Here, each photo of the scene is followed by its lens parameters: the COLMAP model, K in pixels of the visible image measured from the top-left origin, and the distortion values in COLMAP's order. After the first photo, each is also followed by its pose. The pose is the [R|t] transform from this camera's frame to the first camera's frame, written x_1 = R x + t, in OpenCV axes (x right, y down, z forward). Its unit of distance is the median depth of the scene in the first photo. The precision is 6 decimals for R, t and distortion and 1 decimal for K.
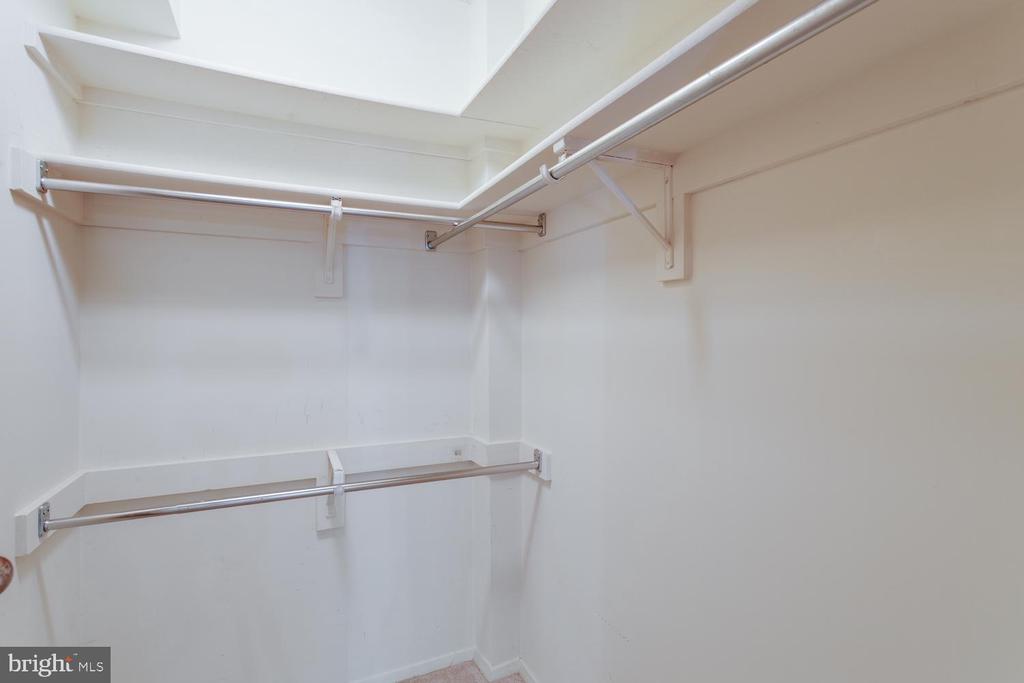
lens RADIAL K [[496.4, 0, 520.5], [0, 496.4, 337.2], [0, 0, 1]] dist [-0.001468, 0.000488]
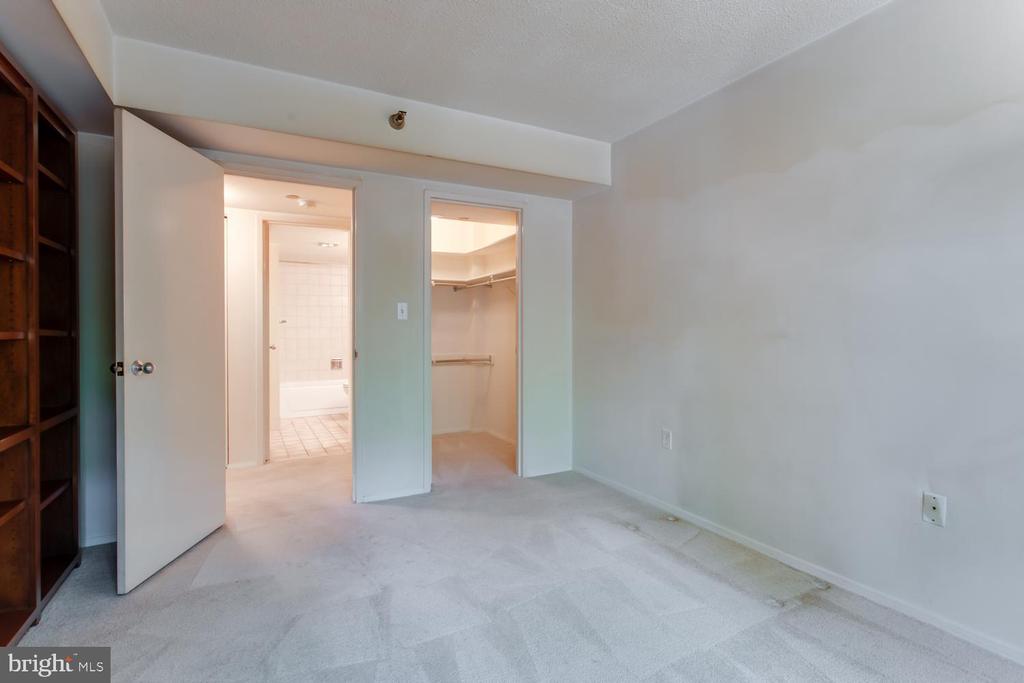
lens RADIAL K [[496.4, 0, 520.5], [0, 496.4, 337.2], [0, 0, 1]] dist [-0.001468, 0.000488]
pose [[0.998887, -0.001624, 0.047149, 0.079123], [0.001284, 0.999973, 0.007241, 0.089181], [-0.047159, -0.007172, 0.998862, -2.180214]]
